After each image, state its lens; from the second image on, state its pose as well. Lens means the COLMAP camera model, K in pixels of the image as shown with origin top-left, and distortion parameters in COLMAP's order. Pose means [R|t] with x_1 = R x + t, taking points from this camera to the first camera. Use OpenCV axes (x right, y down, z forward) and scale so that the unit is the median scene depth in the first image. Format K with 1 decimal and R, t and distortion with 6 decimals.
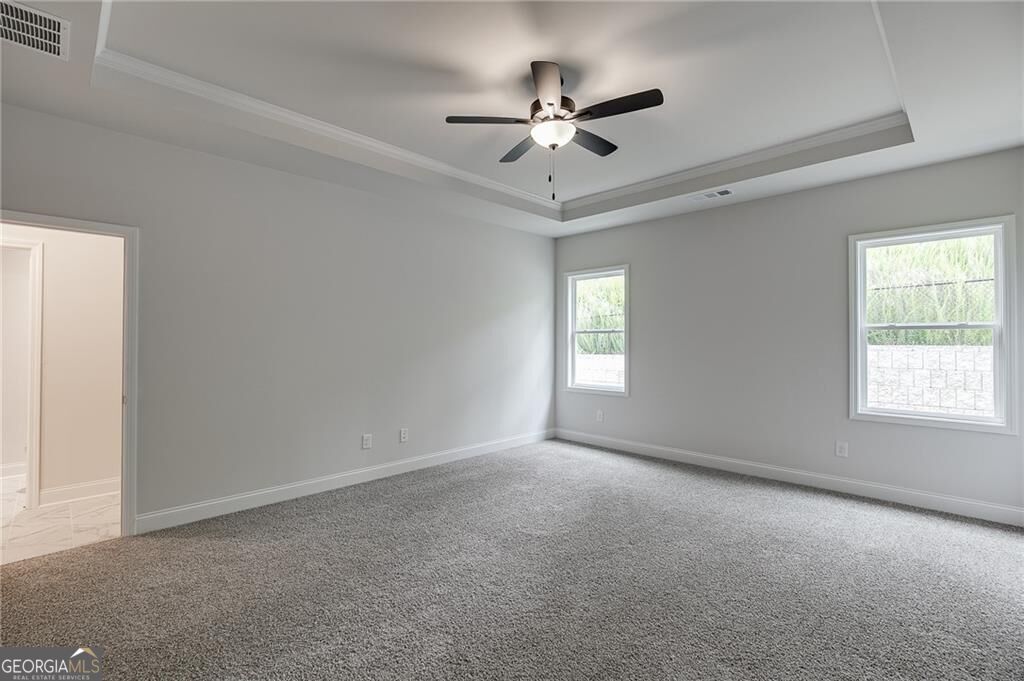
lens RADIAL K [[470.7, 0, 518.2], [0, 470.7, 337.6], [0, 0, 1]] dist [-0.000616, 0.000359]
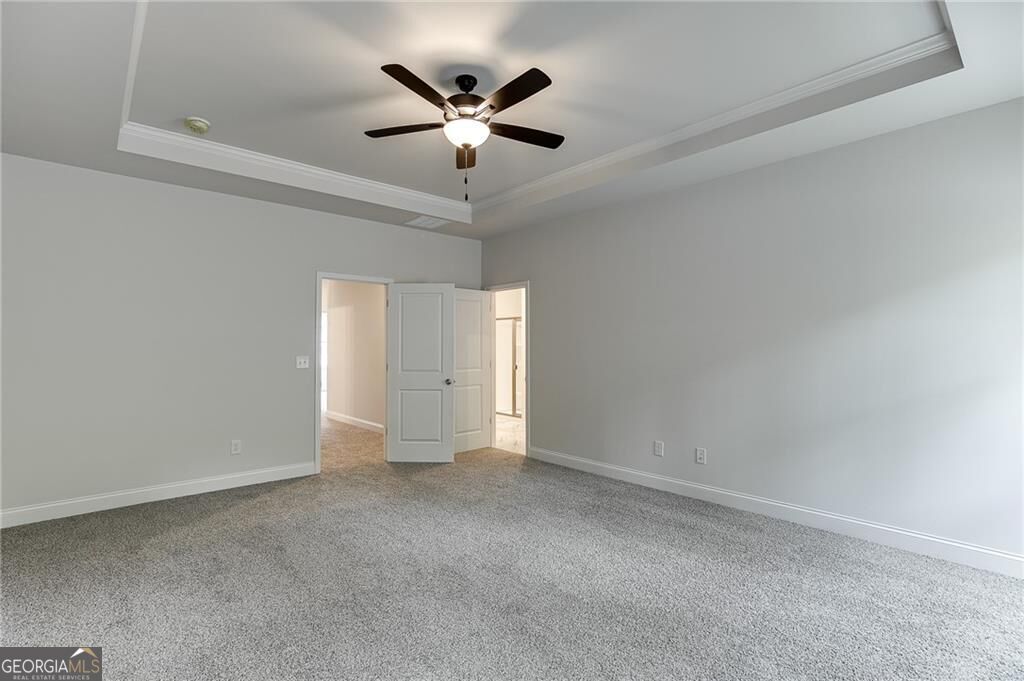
lens RADIAL K [[470.7, 0, 518.2], [0, 470.7, 337.6], [0, 0, 1]] dist [-0.000616, 0.000359]
pose [[-0.043412, -0.015134, -0.998943, 0.745530], [0.007176, 0.999855, -0.015459, 0.000541], [0.999031, -0.007839, -0.043297, 0.818498]]
